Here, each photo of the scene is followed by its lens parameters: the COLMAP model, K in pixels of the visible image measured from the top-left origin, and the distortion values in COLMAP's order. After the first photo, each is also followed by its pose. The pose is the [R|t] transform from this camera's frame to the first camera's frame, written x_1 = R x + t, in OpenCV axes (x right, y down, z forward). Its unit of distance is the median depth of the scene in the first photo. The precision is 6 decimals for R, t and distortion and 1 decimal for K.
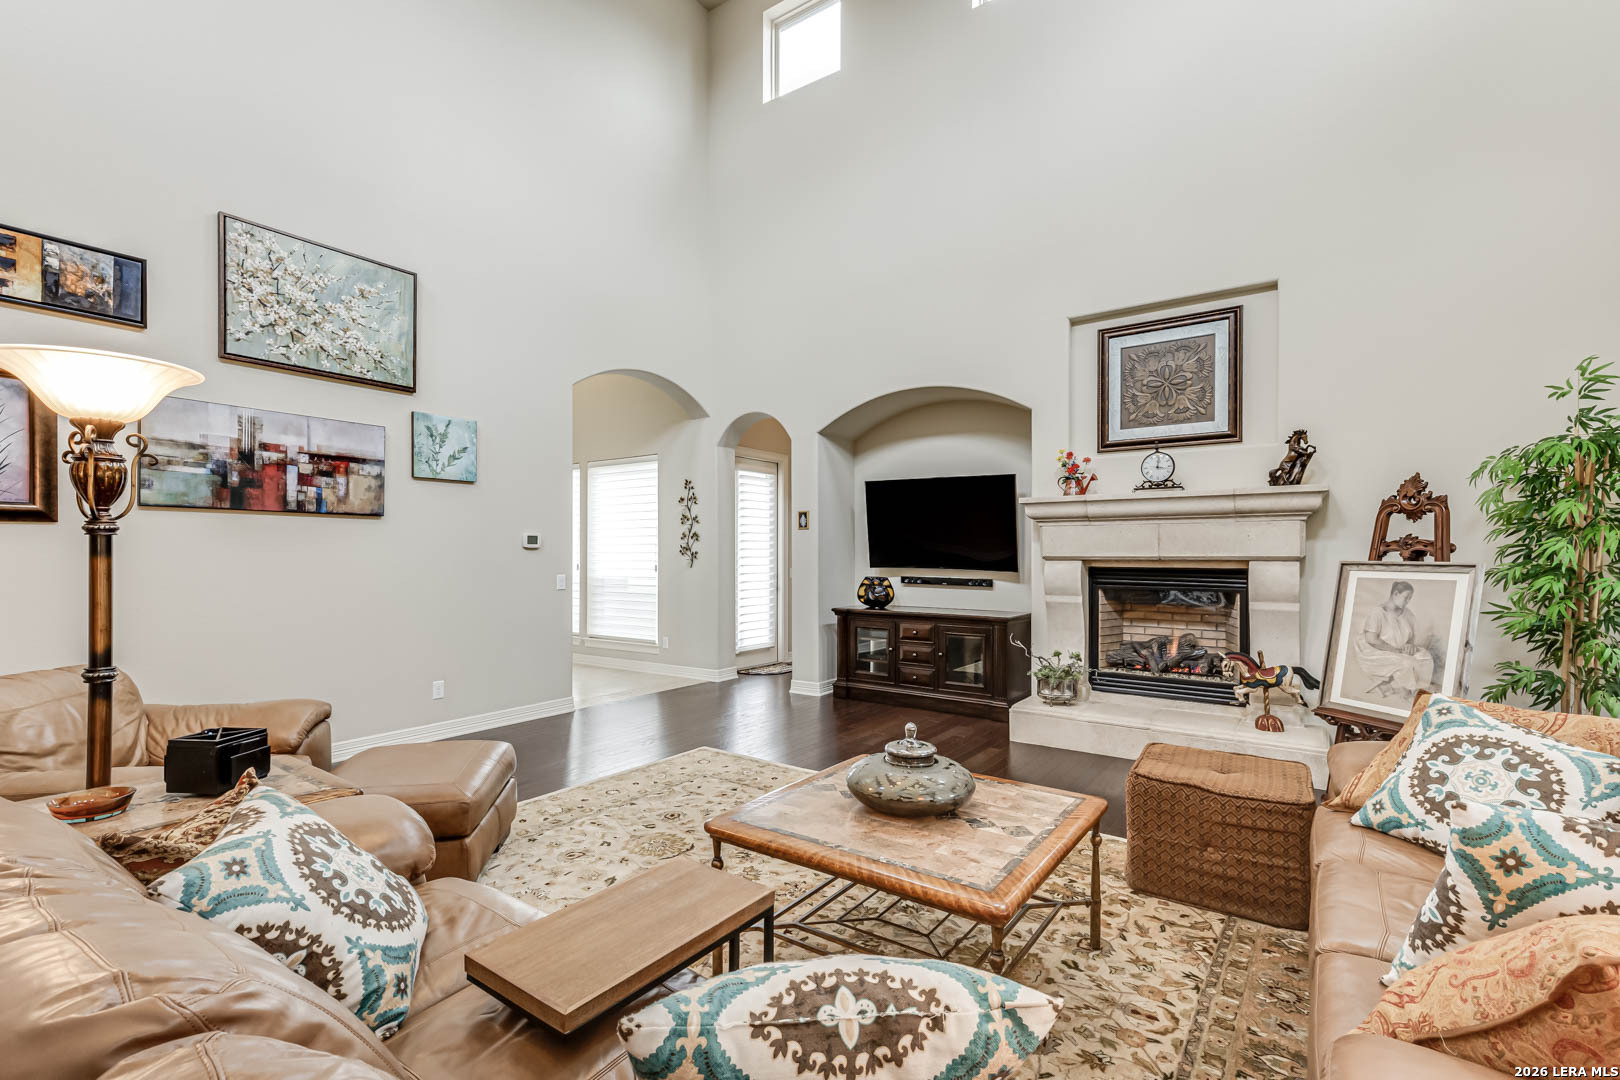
lens RADIAL K [[728.3, 0, 812.5], [0, 728.3, 545.1], [0, 0, 1]] dist [0.023815, -0.000394]
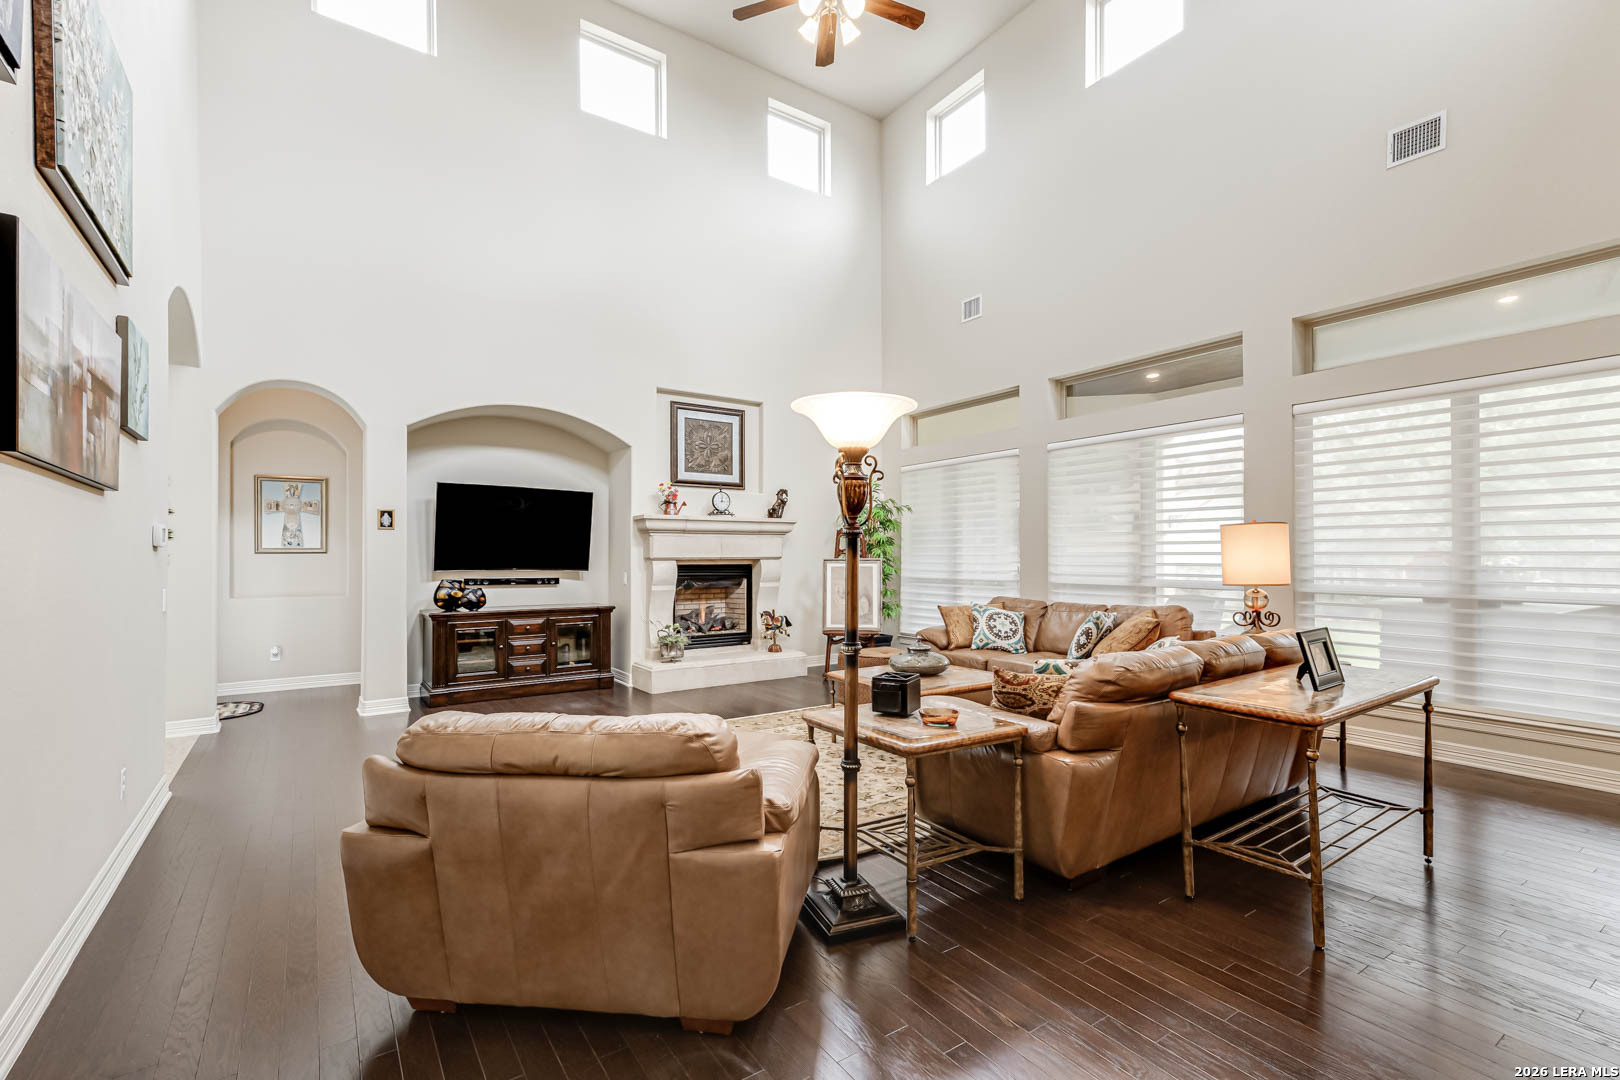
lens RADIAL K [[728.3, 0, 799.4], [0, 728.3, 547.5], [0, 0, 1]] dist [0.023815, -0.000394]
pose [[0.346780, 0.010095, 0.937892, -0.884227], [-0.007113, 0.999942, -0.008133, 0.005571], [-0.937920, -0.003851, 0.346831, 0.270257]]
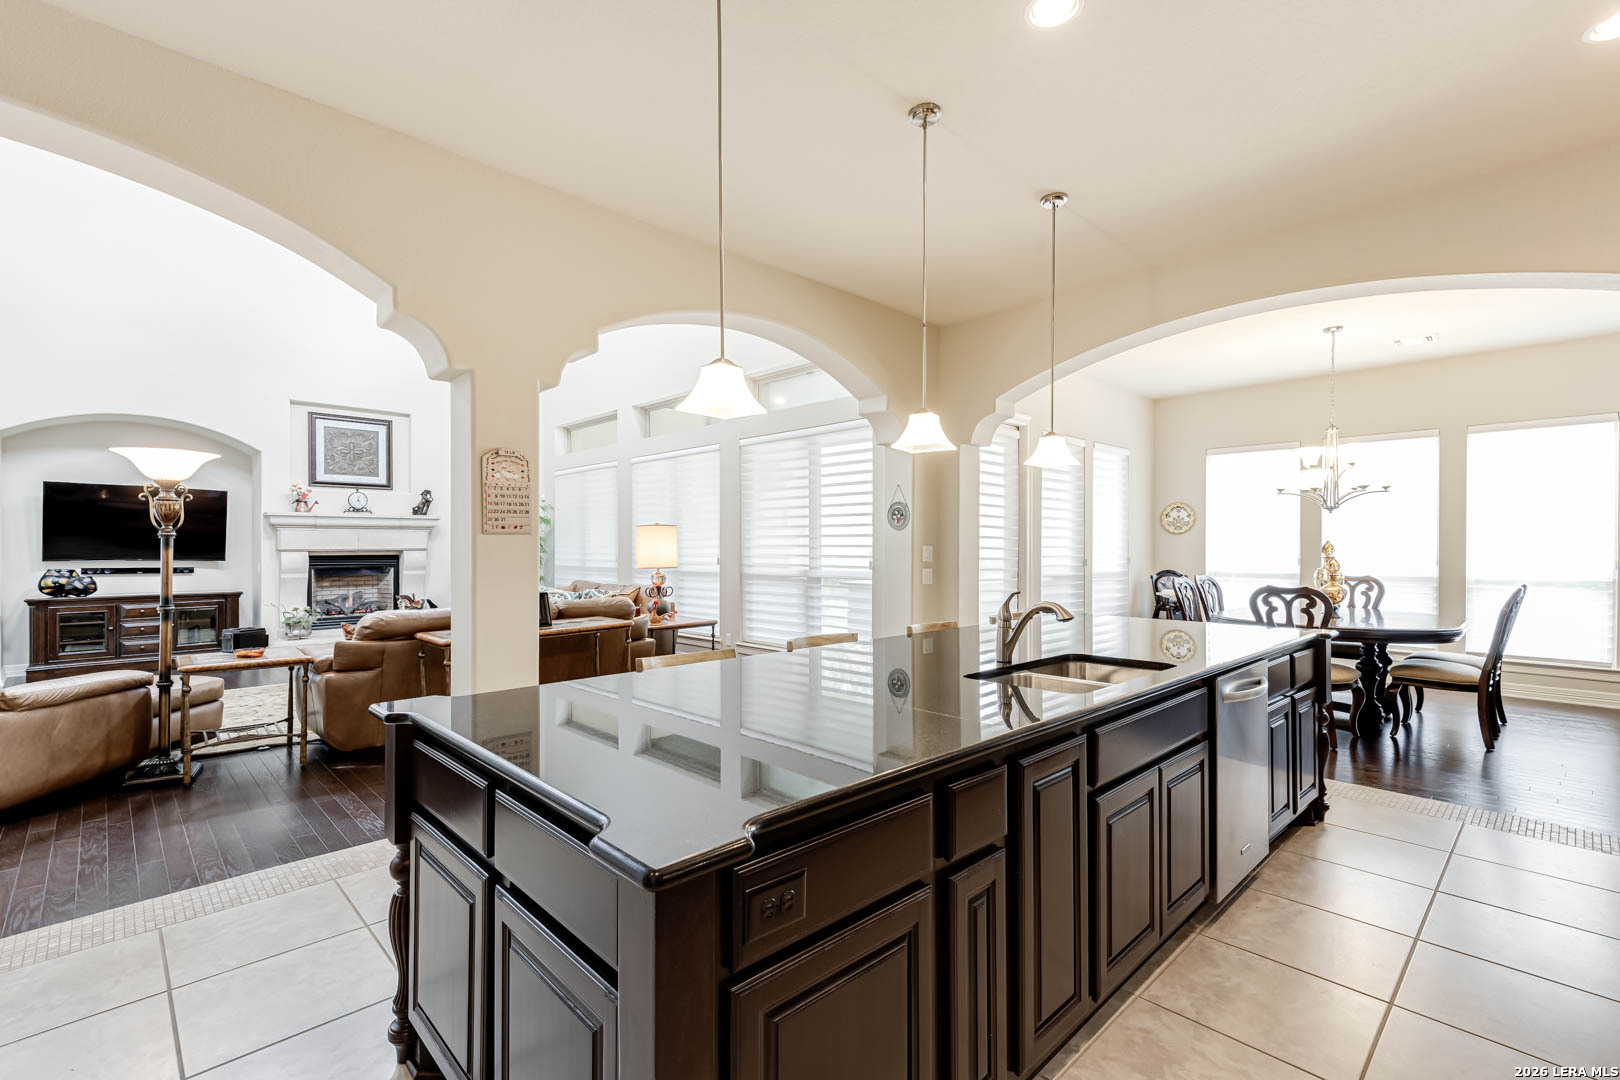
lens RADIAL K [[728.3, 0, 796.9], [0, 728.3, 547.1], [0, 0, 1]] dist [0.023815, -0.000394]
pose [[0.194916, -0.000407, 0.980820, -1.036985], [-0.007131, 0.999973, 0.001832, -0.000066], [-0.980794, -0.007351, 0.194907, -0.405035]]
